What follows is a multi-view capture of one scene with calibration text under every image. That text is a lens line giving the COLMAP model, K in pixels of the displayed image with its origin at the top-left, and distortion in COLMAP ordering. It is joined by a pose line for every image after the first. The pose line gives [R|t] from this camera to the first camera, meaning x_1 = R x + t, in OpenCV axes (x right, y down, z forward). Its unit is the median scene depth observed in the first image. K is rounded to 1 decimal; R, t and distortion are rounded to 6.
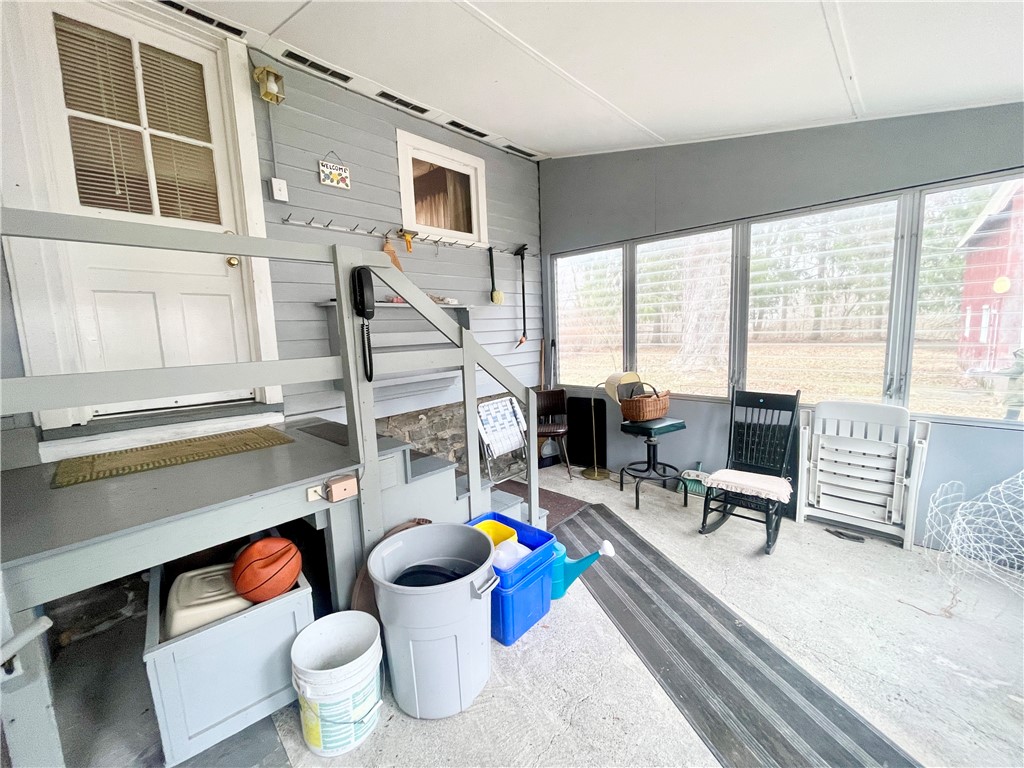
lens RADIAL K [[407.9, 0, 506.7], [0, 407.9, 380.4], [0, 0, 1]] dist [0.000534, 0.000120]
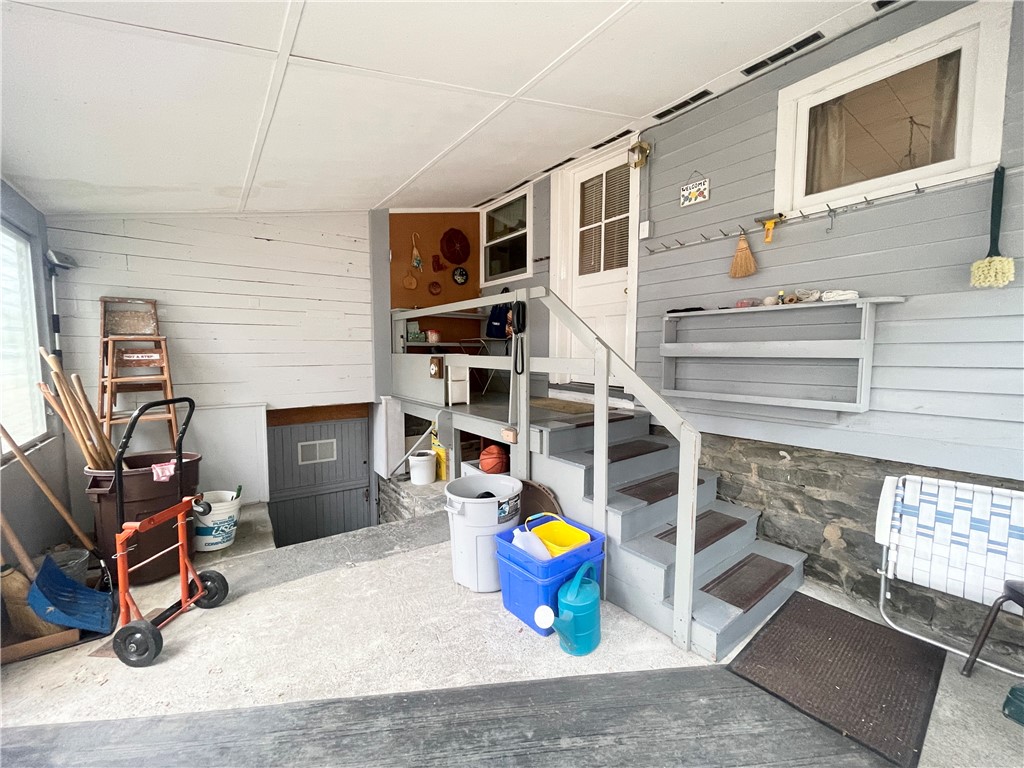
lens RADIAL K [[407.9, 0, 508.3], [0, 407.9, 381.8], [0, 0, 1]] dist [0.000534, 0.000120]
pose [[-0.144638, 0.113227, -0.982985, 0.730088], [-0.117128, 0.984488, 0.130634, -0.100688], [0.982528, 0.134029, -0.129132, 0.713760]]
